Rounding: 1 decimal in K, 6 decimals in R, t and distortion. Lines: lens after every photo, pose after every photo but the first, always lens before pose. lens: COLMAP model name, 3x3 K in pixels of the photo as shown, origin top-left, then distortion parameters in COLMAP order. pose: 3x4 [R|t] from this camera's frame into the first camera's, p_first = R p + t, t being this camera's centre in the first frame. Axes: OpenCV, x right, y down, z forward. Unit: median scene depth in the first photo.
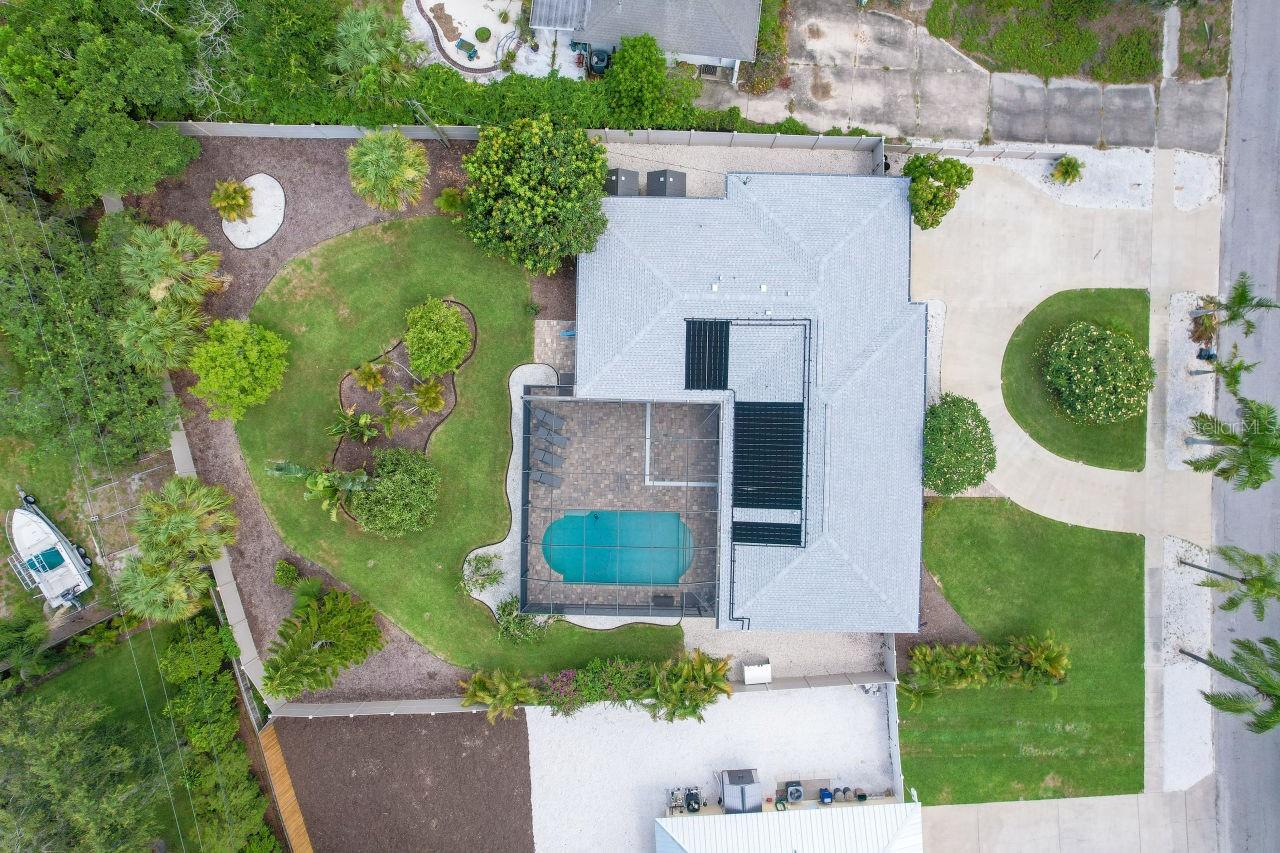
lens RADIAL K [[805.0, 0, 643.9], [0, 805.0, 431.8], [0, 0, 1]] dist [-0.081562, 0.061447]
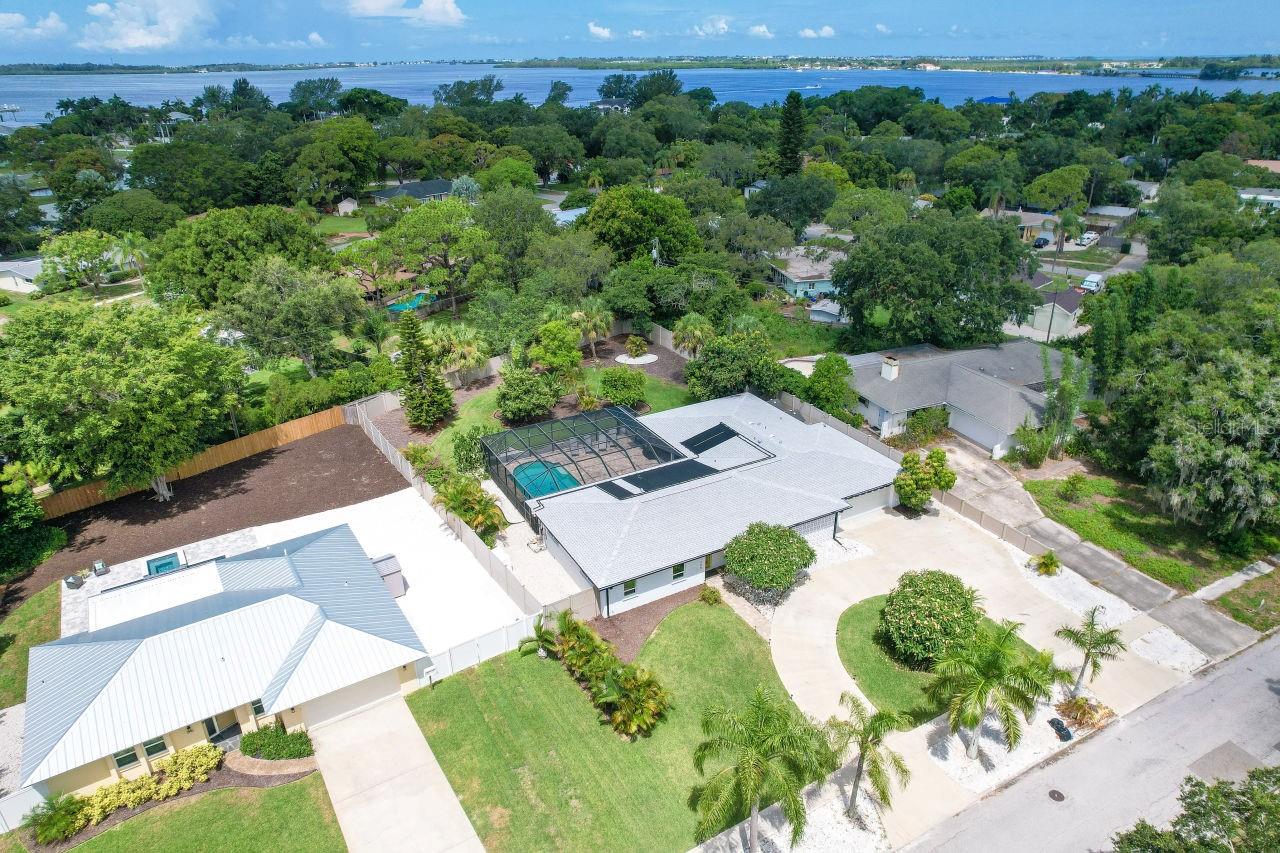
lens RADIAL K [[805.0, 0, 643.9], [0, 805.0, 431.8], [0, 0, 1]] dist [-0.081562, 0.061447]
pose [[0.501494, 0.379763, -0.777357, 1.018938], [-0.865138, 0.213511, -0.453816, 0.584169], [-0.006368, 0.900107, 0.435622, 0.367687]]
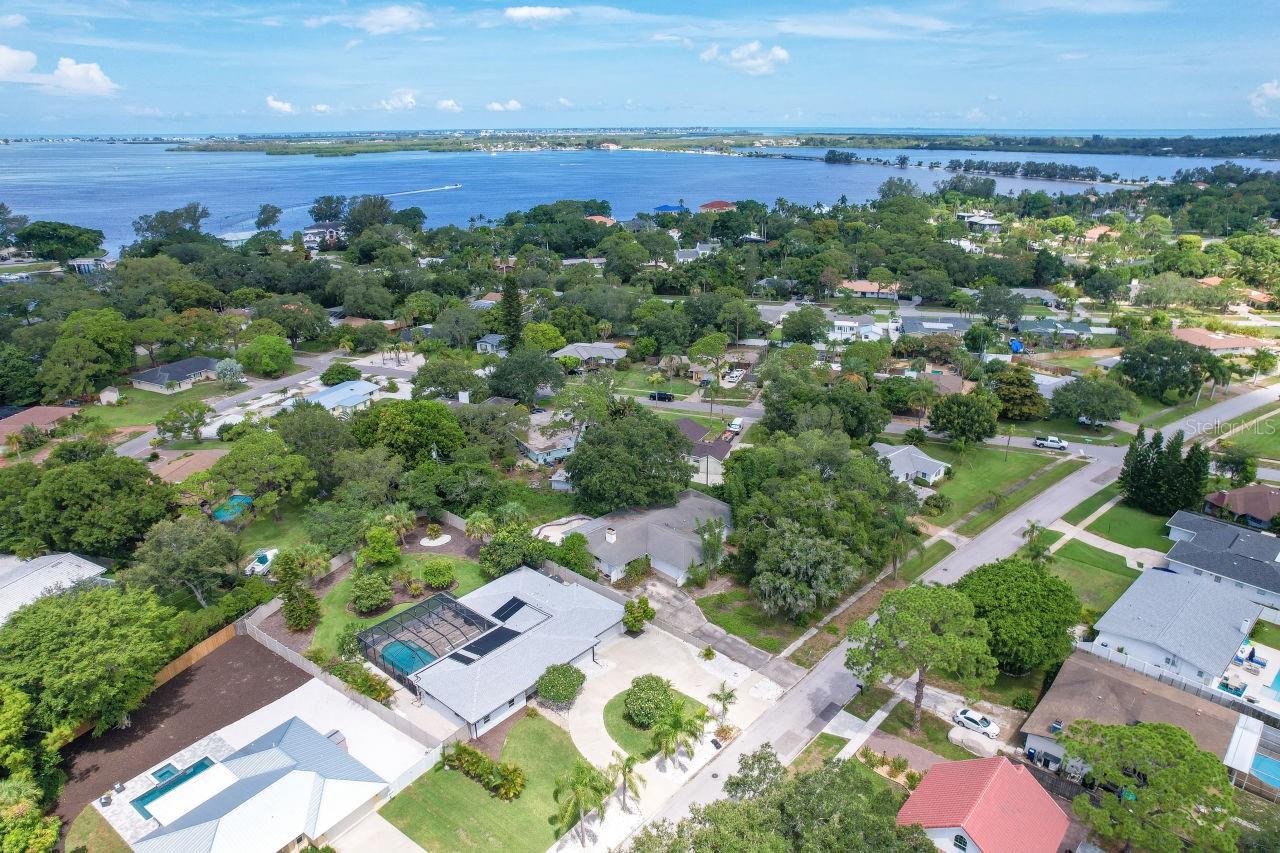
lens RADIAL K [[805.0, 0, 643.9], [0, 805.0, 431.8], [0, 0, 1]] dist [-0.081562, 0.061447]
pose [[0.771044, 0.240447, -0.589640, 1.445272], [-0.636624, 0.270480, -0.722184, 1.053155], [-0.014161, 0.932215, 0.361627, -0.238500]]
